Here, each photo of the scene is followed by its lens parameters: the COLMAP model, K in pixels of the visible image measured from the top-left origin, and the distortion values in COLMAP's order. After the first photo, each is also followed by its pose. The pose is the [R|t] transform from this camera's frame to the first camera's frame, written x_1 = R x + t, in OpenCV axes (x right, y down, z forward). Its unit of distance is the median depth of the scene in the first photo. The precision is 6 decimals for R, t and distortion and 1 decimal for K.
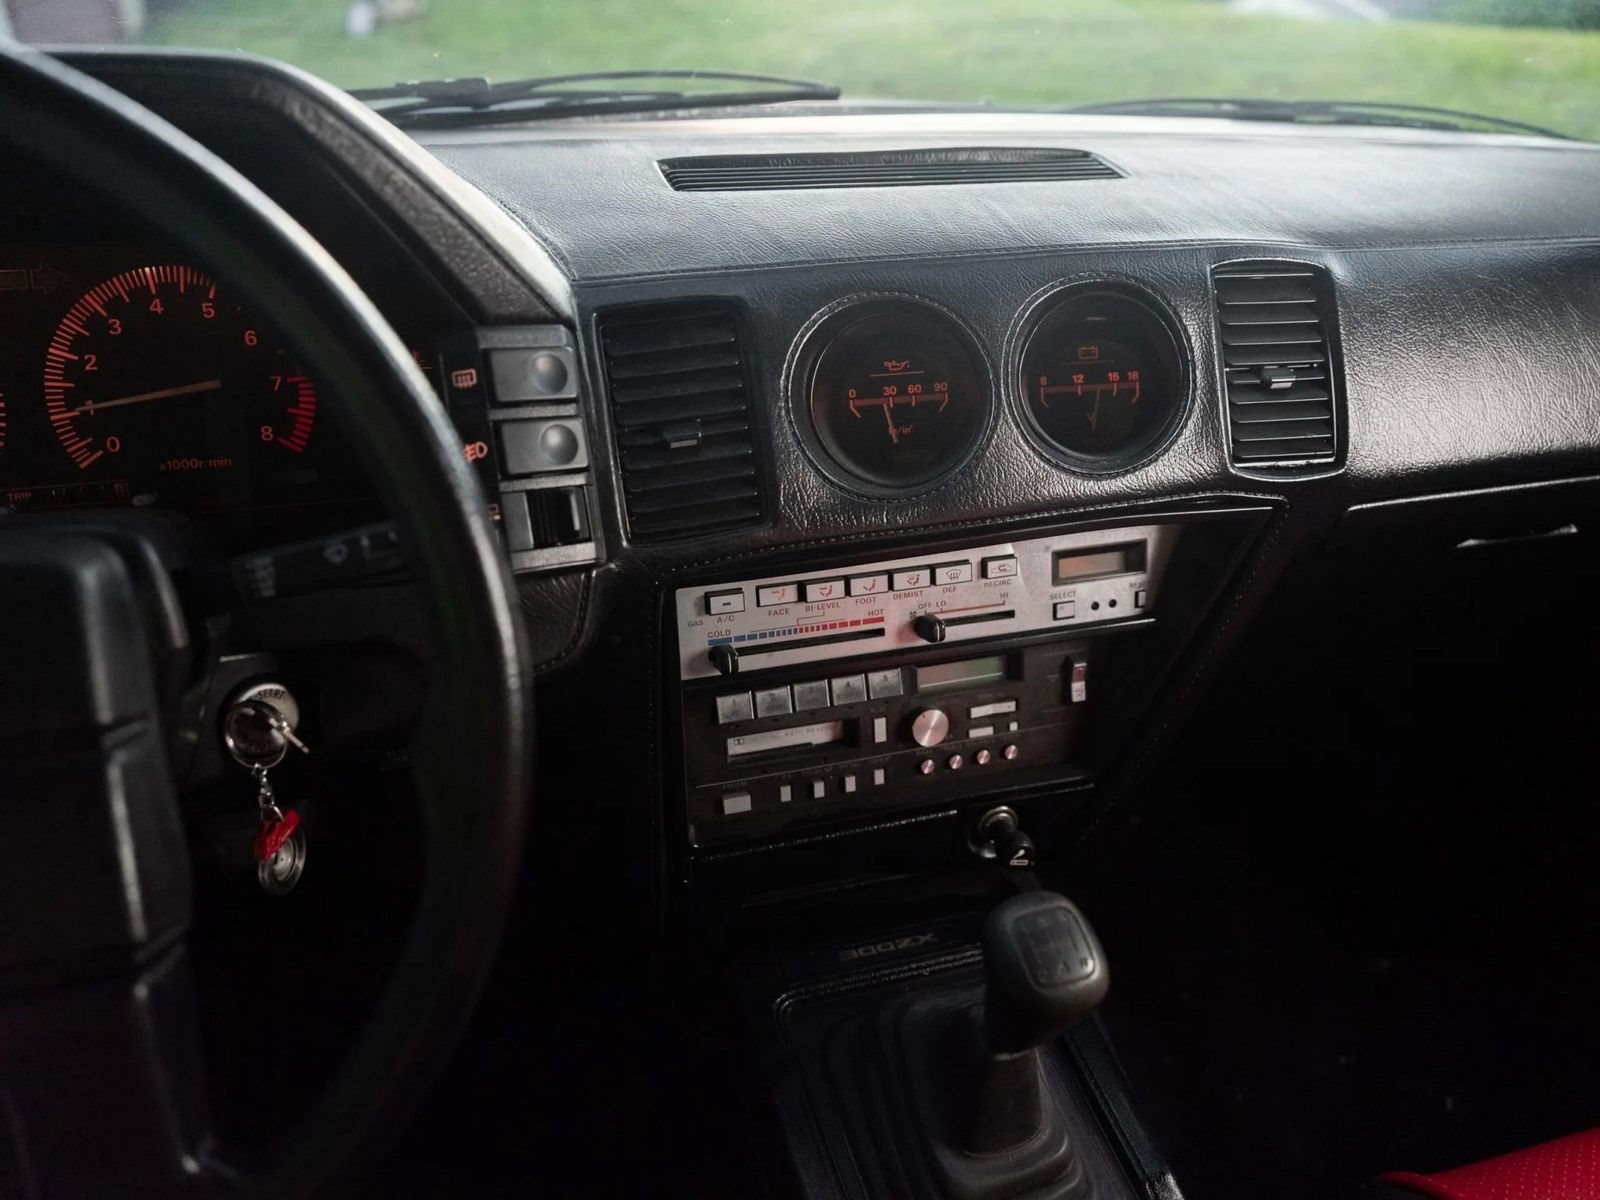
lens RADIAL K [[1152.5, 0, 800.0], [0, 1152.5, 600.0], [0, 0, 1]] dist [0.004256, 0.004845]
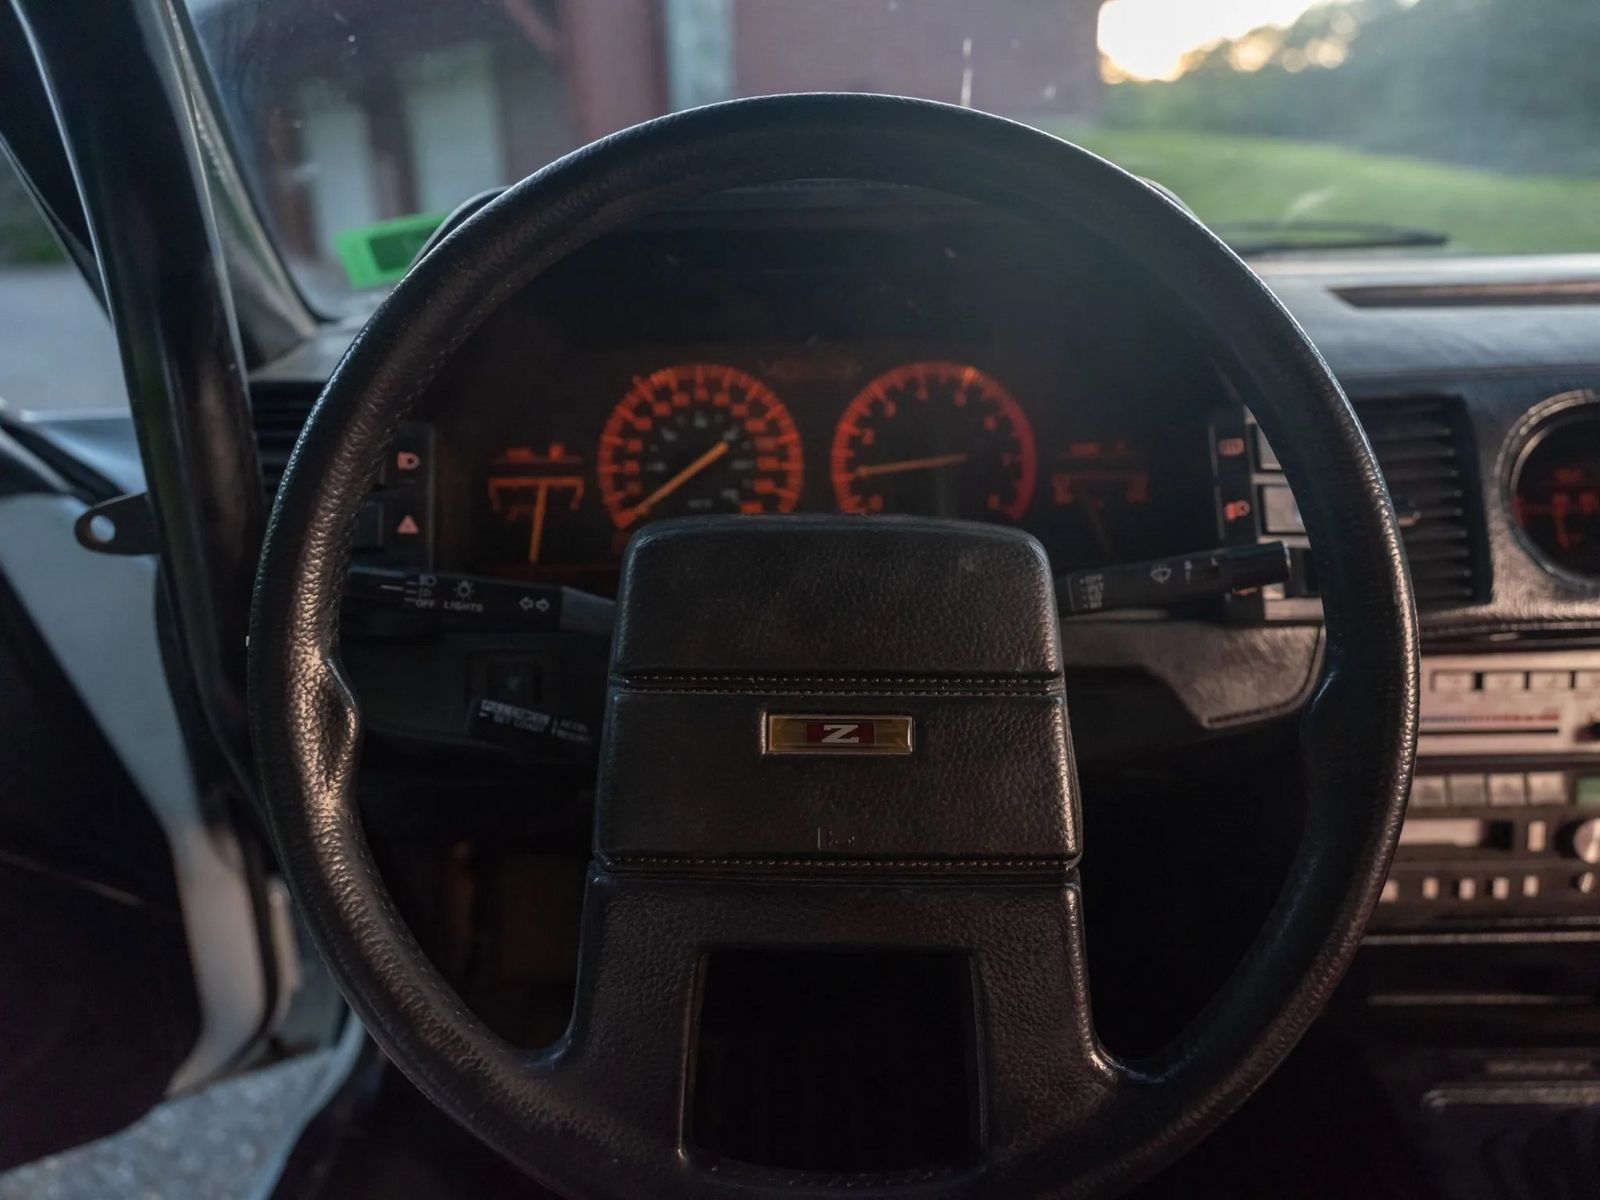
lens RADIAL K [[1152.5, 0, 800.0], [0, 1152.5, 600.0], [0, 0, 1]] dist [0.004256, 0.004845]
pose [[0.960753, 0.066139, -0.269406, -0.303672], [-0.108057, 0.983681, -0.143858, 0.134284], [0.255495, 0.167323, 0.952221, -0.142824]]
